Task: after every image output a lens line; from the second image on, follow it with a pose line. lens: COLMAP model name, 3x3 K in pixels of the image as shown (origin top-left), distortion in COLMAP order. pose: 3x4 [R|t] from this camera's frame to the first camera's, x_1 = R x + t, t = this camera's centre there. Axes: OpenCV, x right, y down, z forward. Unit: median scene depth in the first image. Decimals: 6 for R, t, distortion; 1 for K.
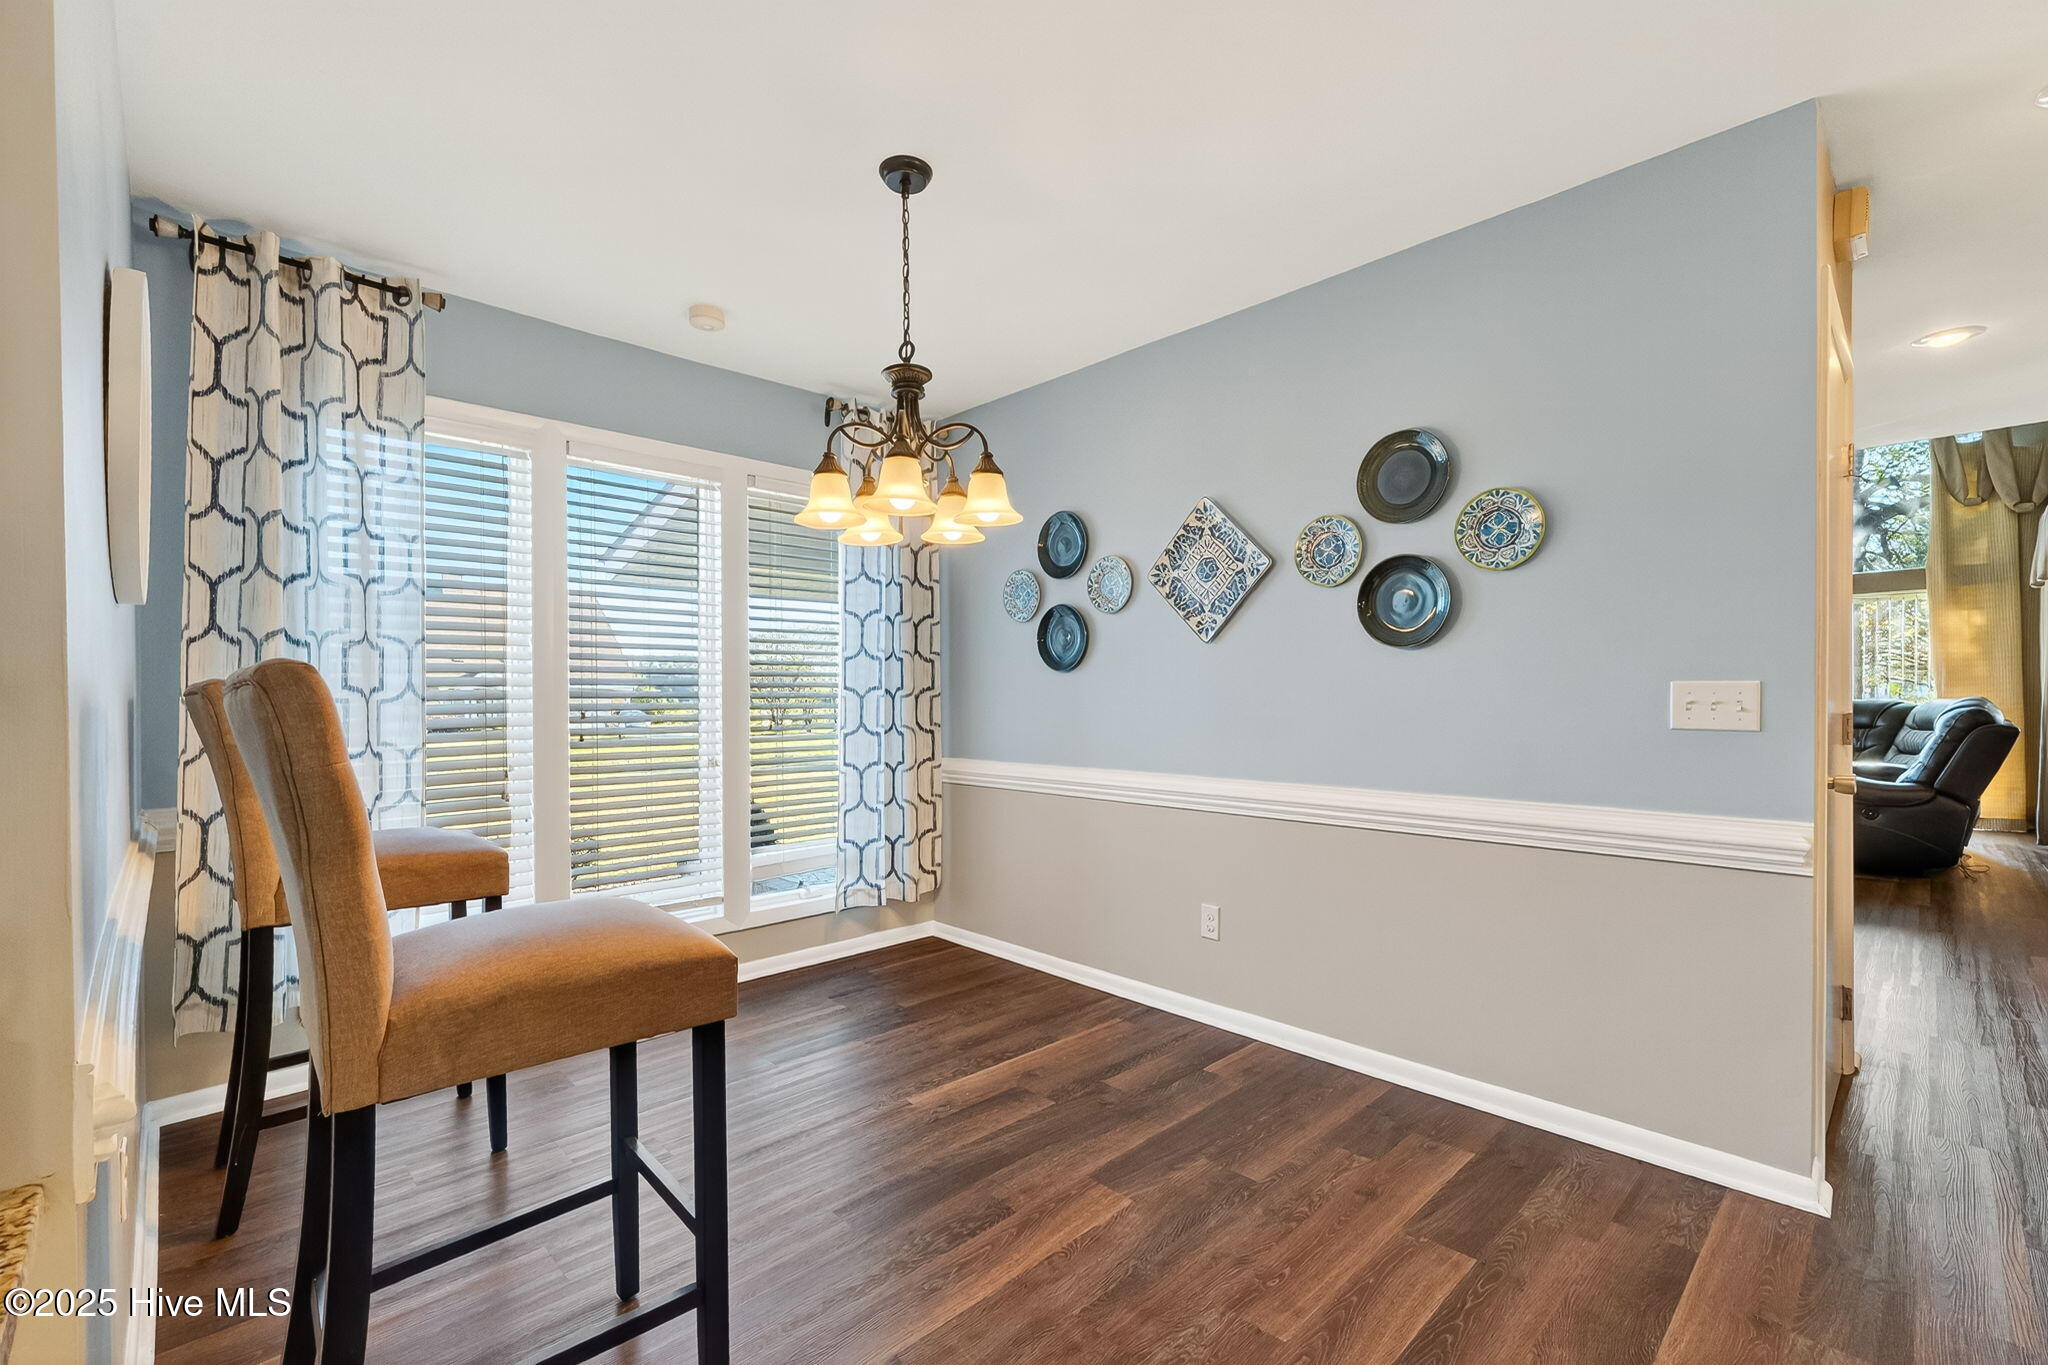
lens RADIAL K [[868.6, 0, 1049.9], [0, 868.6, 708.6], [0, 0, 1]] dist [0.003636, 0.000232]
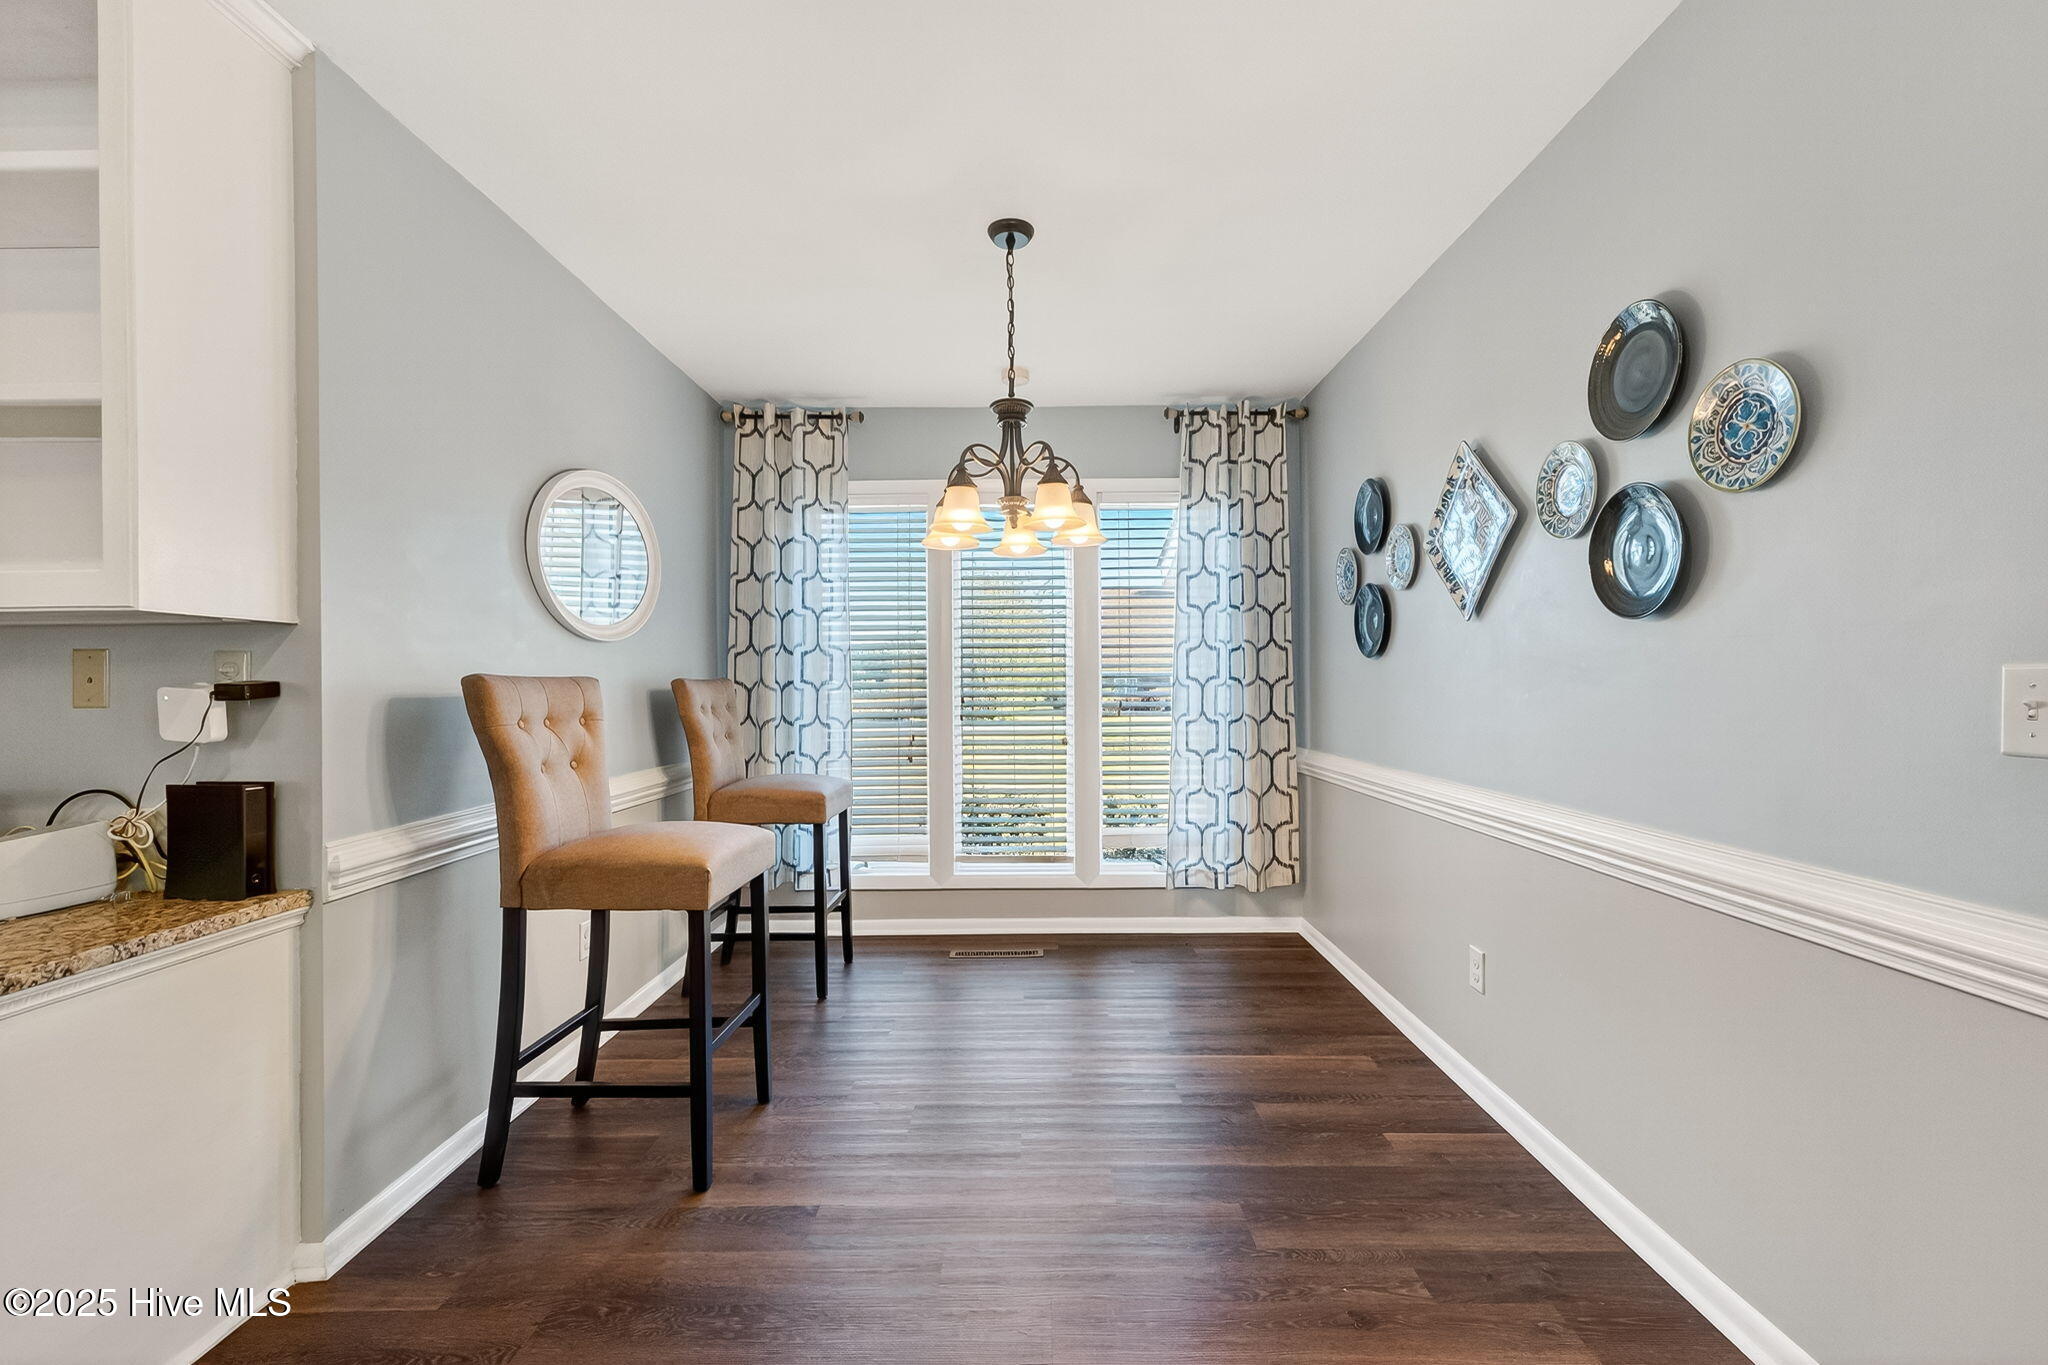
lens RADIAL K [[868.6, 0, 1041.7], [0, 868.6, 679.1], [0, 0, 1]] dist [0.003636, 0.000232]
pose [[0.718891, -0.004157, -0.695111, 0.544232], [-0.006833, 0.999892, -0.013047, -0.009054], [0.695090, 0.014129, 0.718784, 0.172305]]
